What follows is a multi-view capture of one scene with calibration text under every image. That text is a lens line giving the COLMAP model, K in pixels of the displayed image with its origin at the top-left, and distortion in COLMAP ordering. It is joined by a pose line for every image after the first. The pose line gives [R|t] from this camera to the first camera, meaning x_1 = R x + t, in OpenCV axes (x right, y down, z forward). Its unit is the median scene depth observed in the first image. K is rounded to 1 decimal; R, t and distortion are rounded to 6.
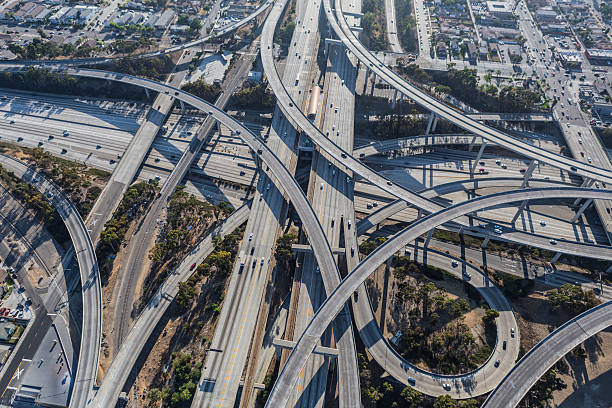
lens RADIAL K [[413.6, 0, 298.9], [0, 413.6, 201.8], [0, 0, 1]] dist [-0.009188, -0.000140]
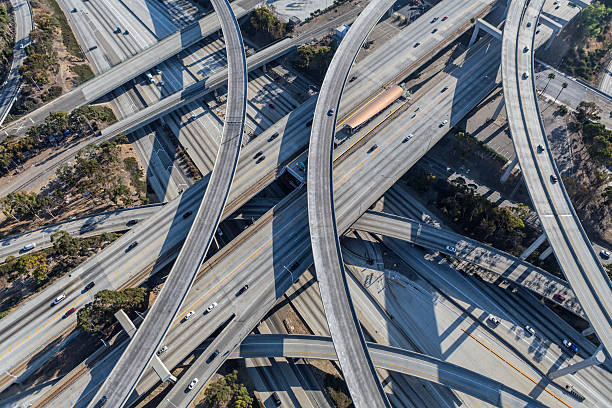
lens RADIAL K [[413.6, 0, 298.9], [0, 413.6, 201.8], [0, 0, 1]] dist [-0.009188, -0.000140]
pose [[0.782605, 0.515210, -0.349410, 0.252059], [-0.461035, 0.856841, 0.230803, -0.231902], [0.418301, -0.019537, 0.908098, 0.435618]]
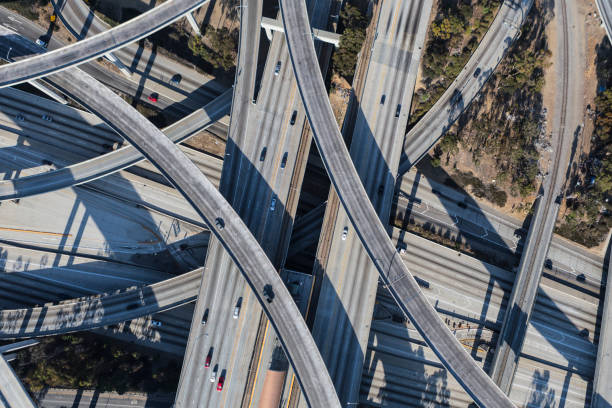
lens RADIAL K [[497.4, 0, 358.7], [0, 497.4, 204.2], [0, 0, 1]] dist [-0.013010, 0.008962]
pose [[-0.995618, -0.078270, -0.051166, -0.017972], [0.014995, -0.673720, 0.738835, -0.505152], [-0.092300, 0.734830, 0.671941, 0.515322]]
